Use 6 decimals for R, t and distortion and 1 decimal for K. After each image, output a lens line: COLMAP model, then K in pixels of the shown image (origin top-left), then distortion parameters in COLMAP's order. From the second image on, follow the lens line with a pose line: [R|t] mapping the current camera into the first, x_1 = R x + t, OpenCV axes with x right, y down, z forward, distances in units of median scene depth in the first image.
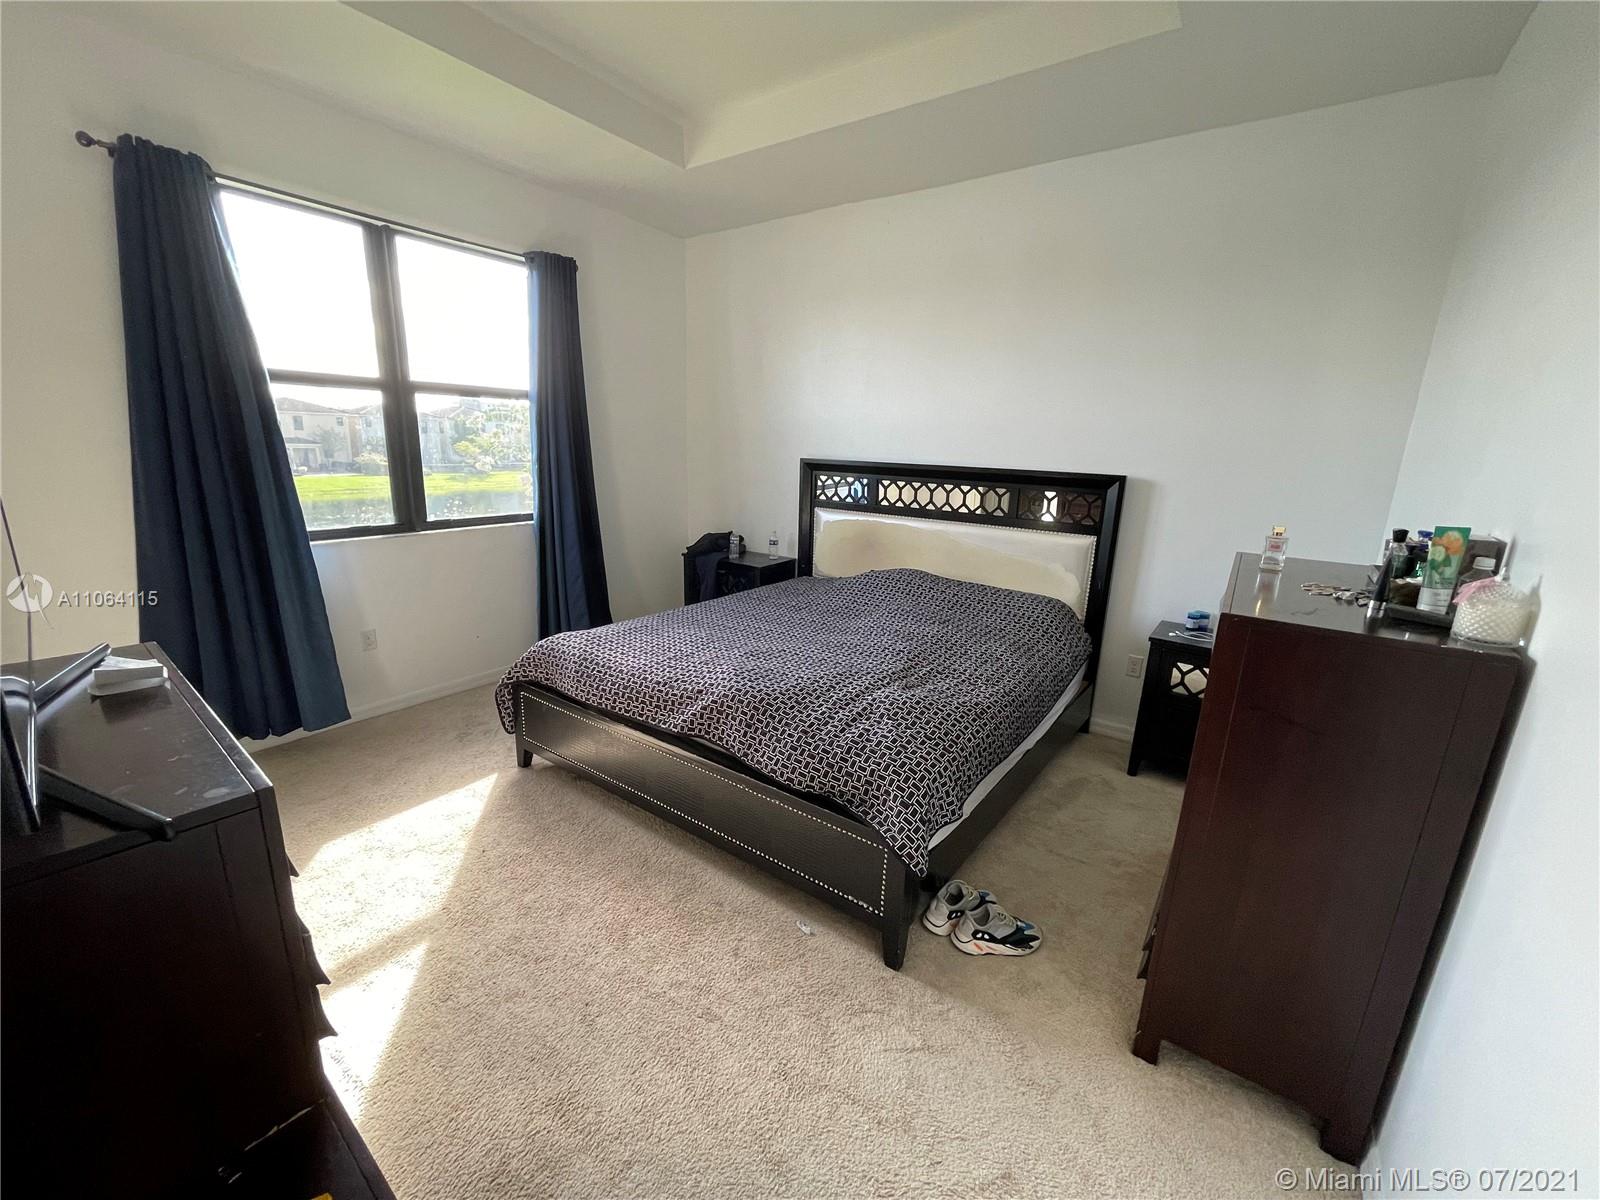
lens RADIAL K [[644.6, 0, 796.8], [0, 644.6, 602.0], [0, 0, 1]] dist [0.000114, 0.000295]
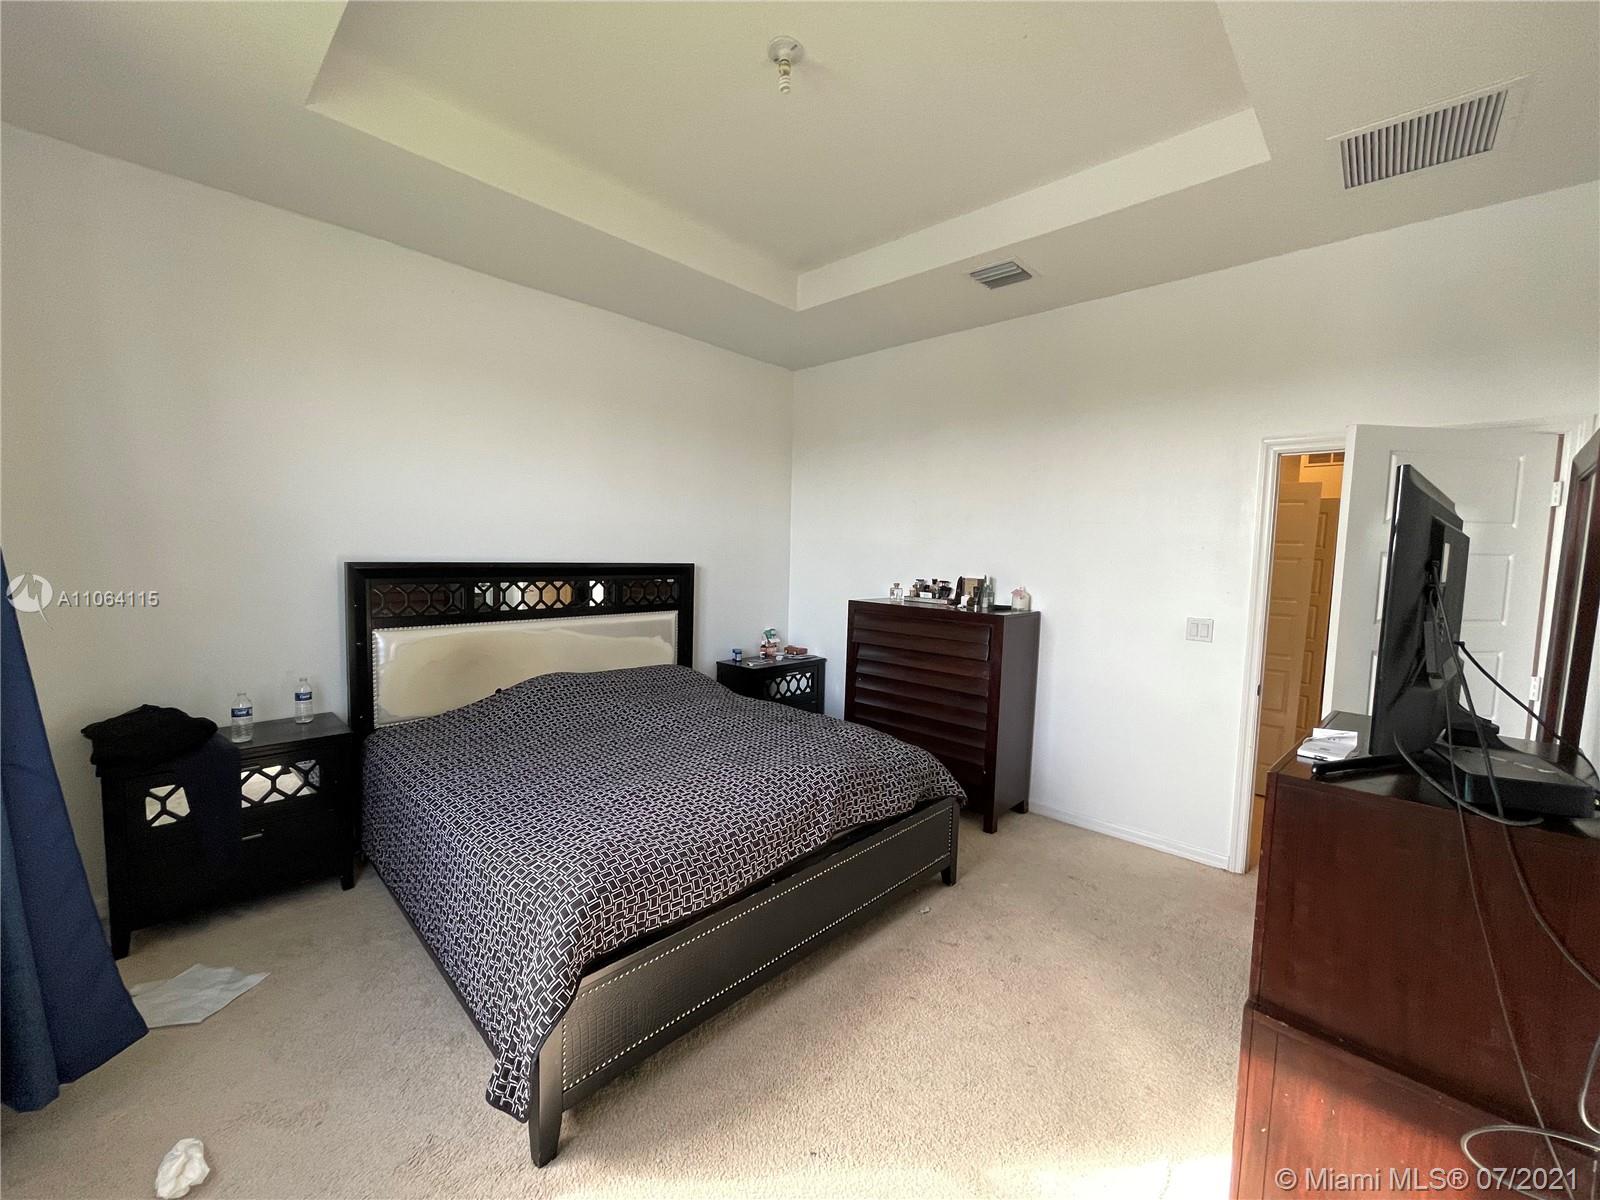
lens RADIAL K [[644.6, 0, 796.8], [0, 644.6, 602.0], [0, 0, 1]] dist [0.000114, 0.000295]
pose [[0.134973, -0.109381, 0.984793, -0.691249], [0.224425, 0.971433, 0.077138, -0.147061], [-0.965099, 0.210601, 0.155665, 0.507892]]
